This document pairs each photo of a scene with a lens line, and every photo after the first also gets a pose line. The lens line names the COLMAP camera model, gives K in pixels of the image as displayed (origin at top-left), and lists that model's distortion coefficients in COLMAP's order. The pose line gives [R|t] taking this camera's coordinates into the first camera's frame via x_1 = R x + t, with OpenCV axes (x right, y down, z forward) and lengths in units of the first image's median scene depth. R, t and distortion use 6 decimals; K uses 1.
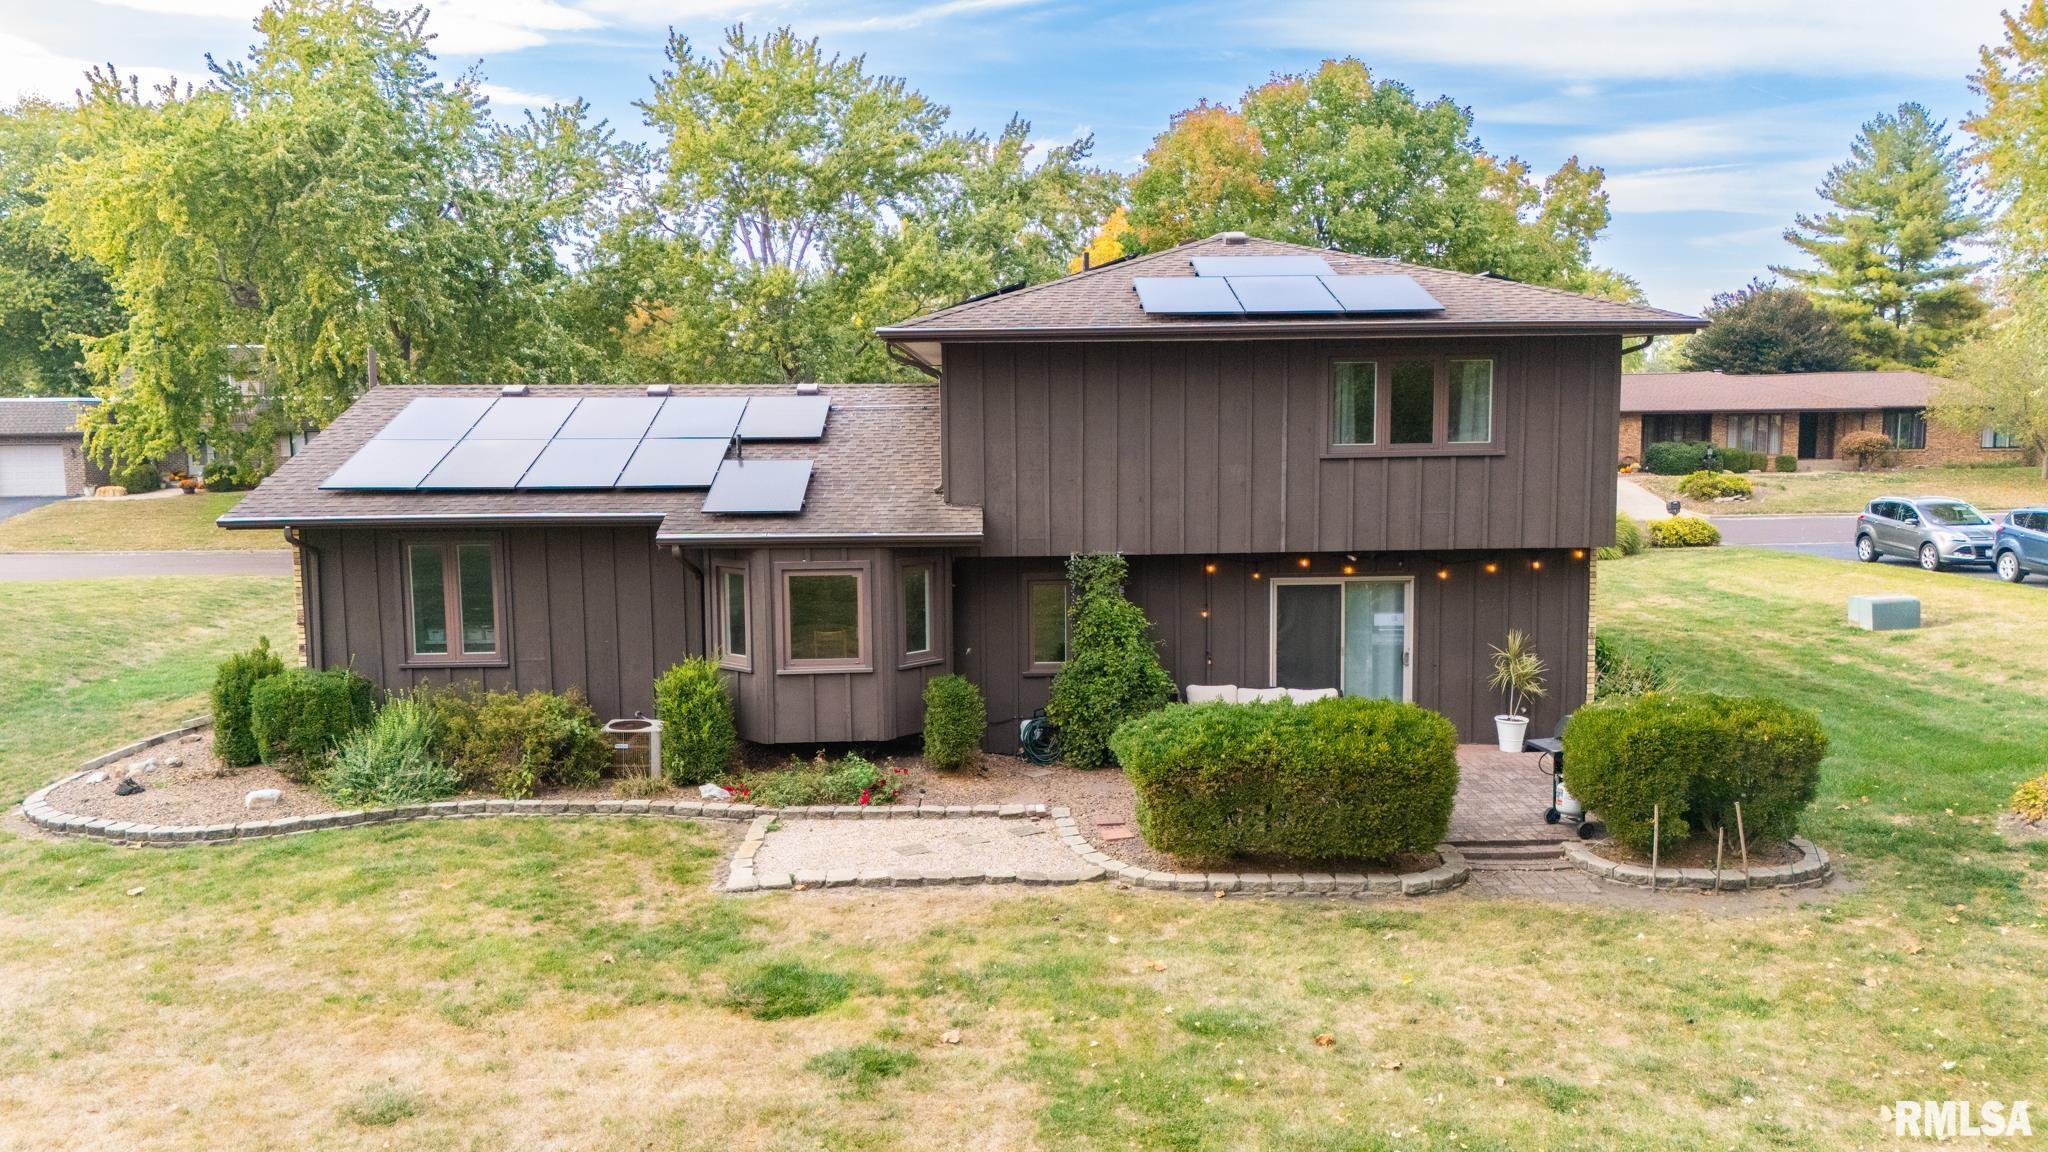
lens RADIAL K [[1524.2, 0, 1036.0], [0, 1524.2, 565.9], [0, 0, 1]] dist [0.090416, -0.094309]
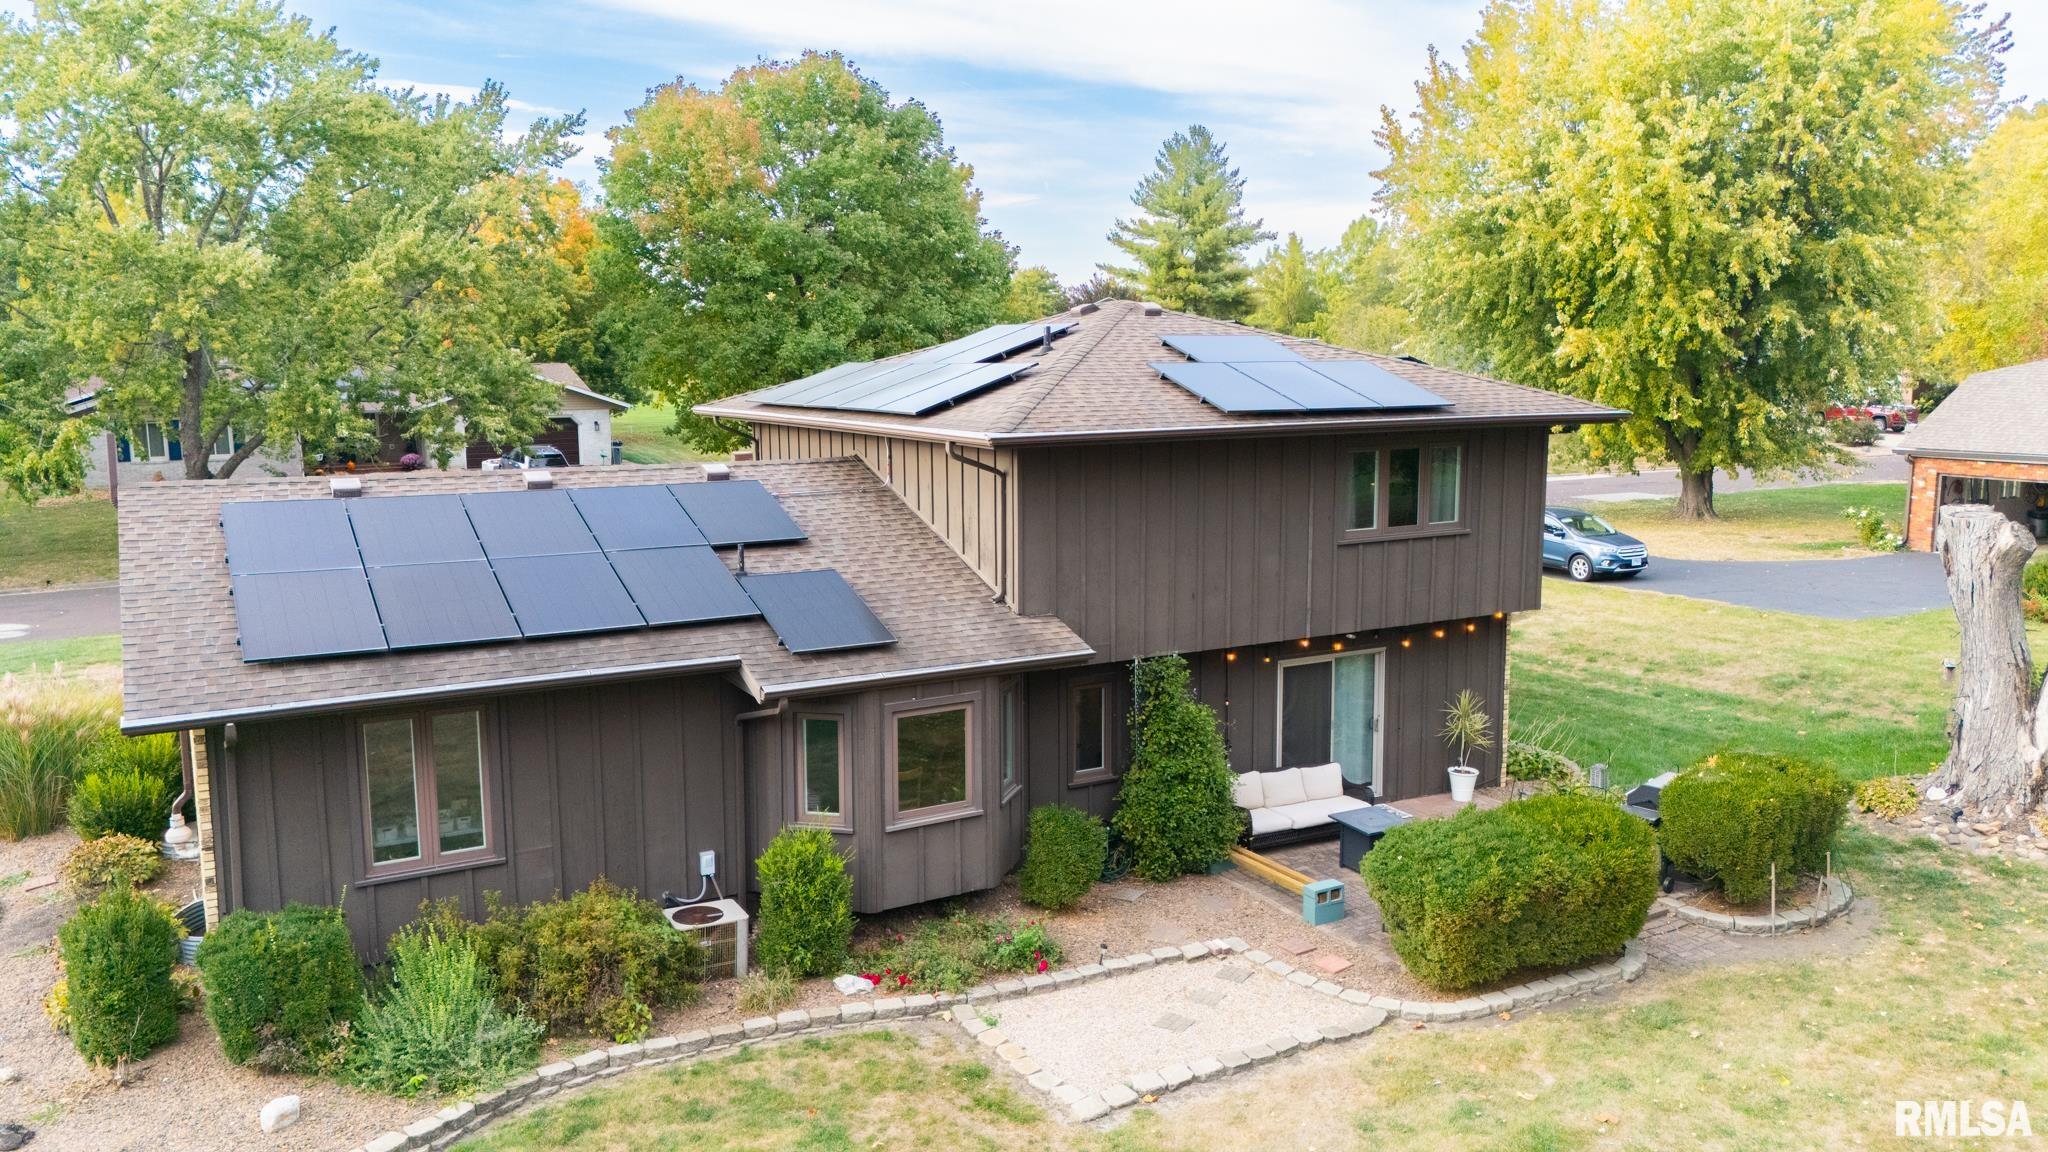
lens RADIAL K [[1524.2, 0, 1036.0], [0, 1524.2, 565.9], [0, 0, 1]] dist [0.090416, -0.094309]
pose [[0.884778, -0.059844, 0.462153, -0.483955], [0.046707, 0.998114, 0.039825, -0.109988], [-0.463665, -0.013650, 0.885905, 0.193468]]
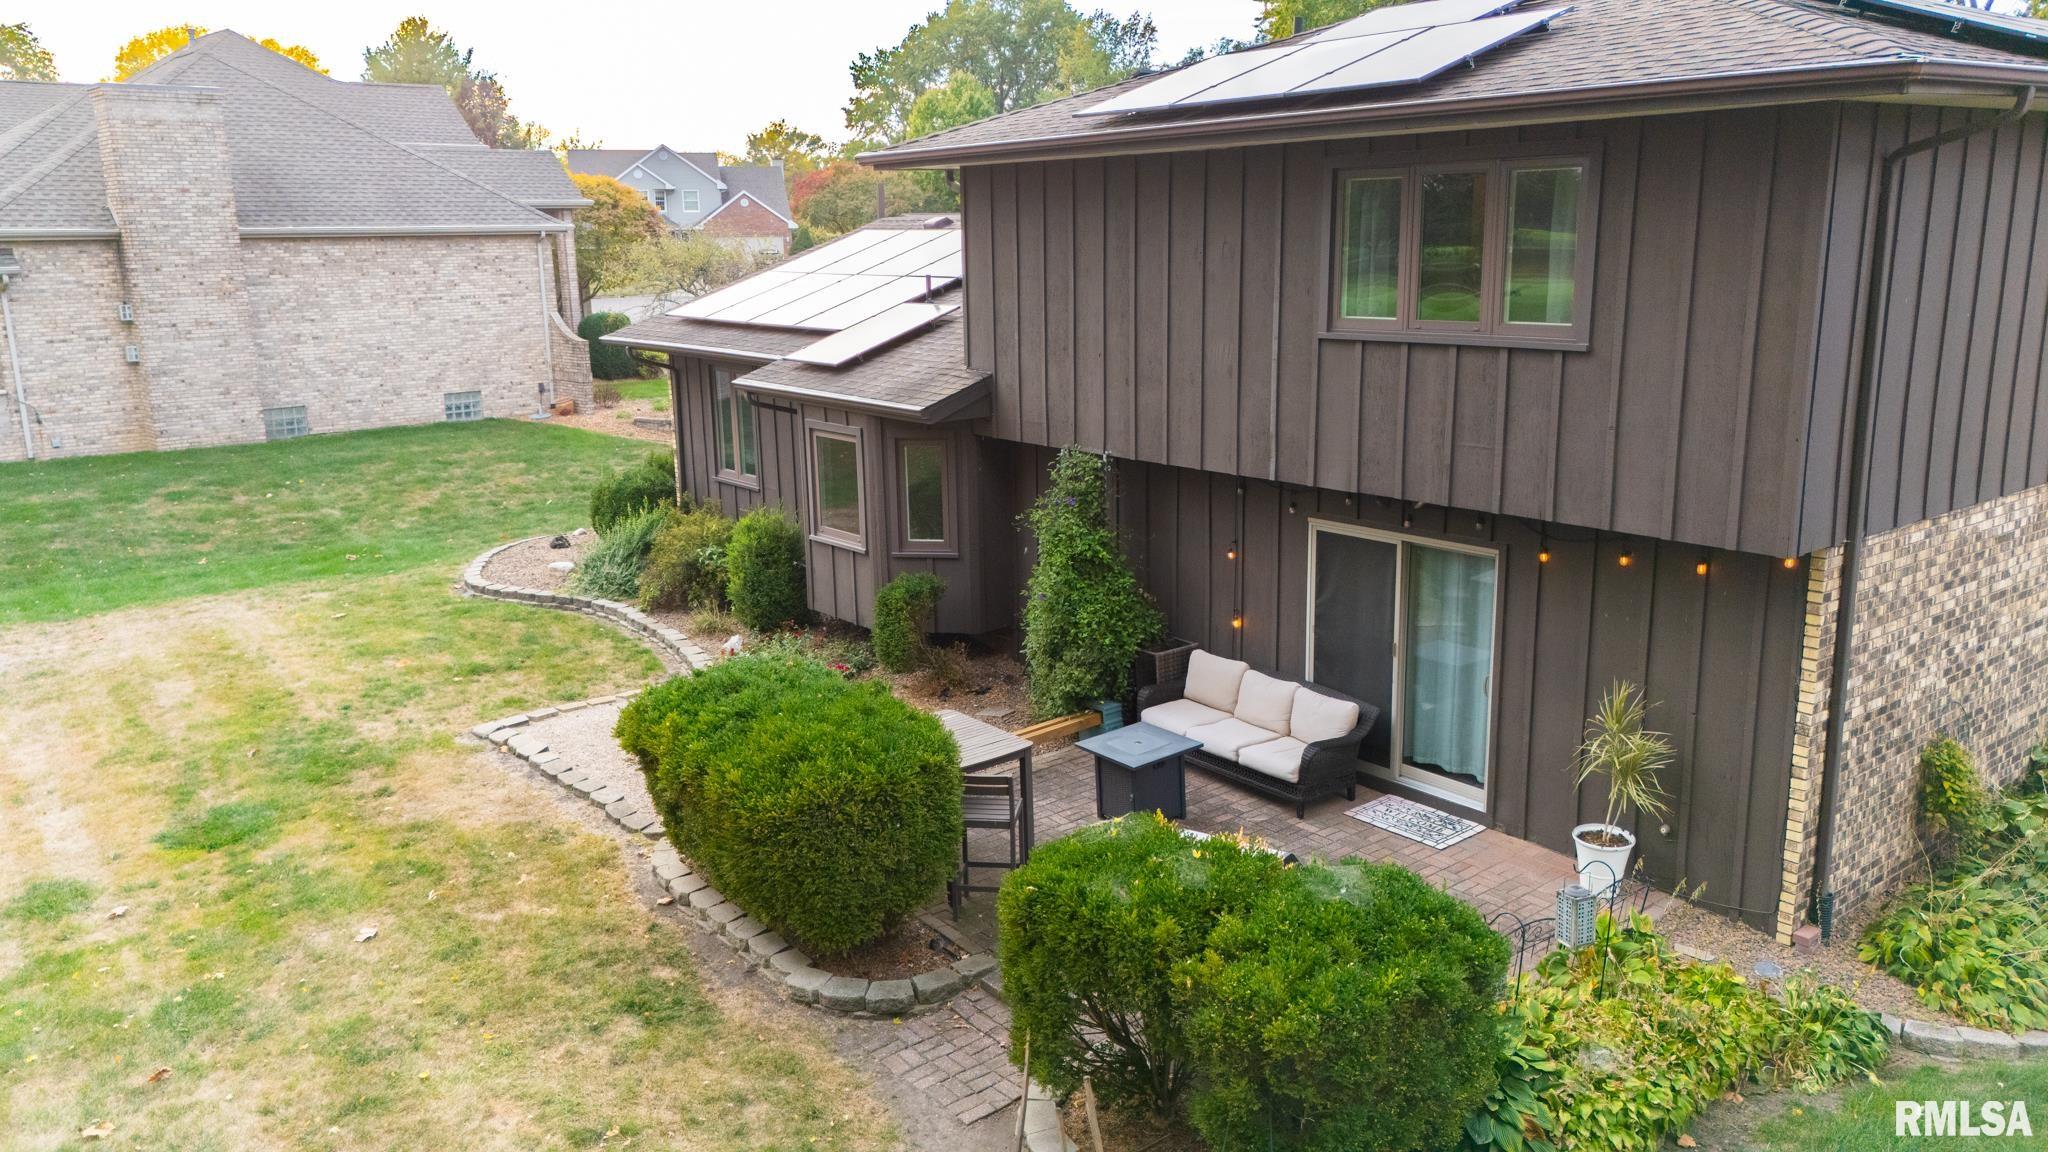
lens RADIAL K [[1524.2, 0, 1036.0], [0, 1524.2, 565.9], [0, 0, 1]] dist [0.090416, -0.094309]
pose [[0.589694, 0.175202, -0.788394, 0.651700], [-0.073629, 0.983784, 0.163550, -0.075739], [0.804263, -0.038396, 0.593031, 0.551436]]
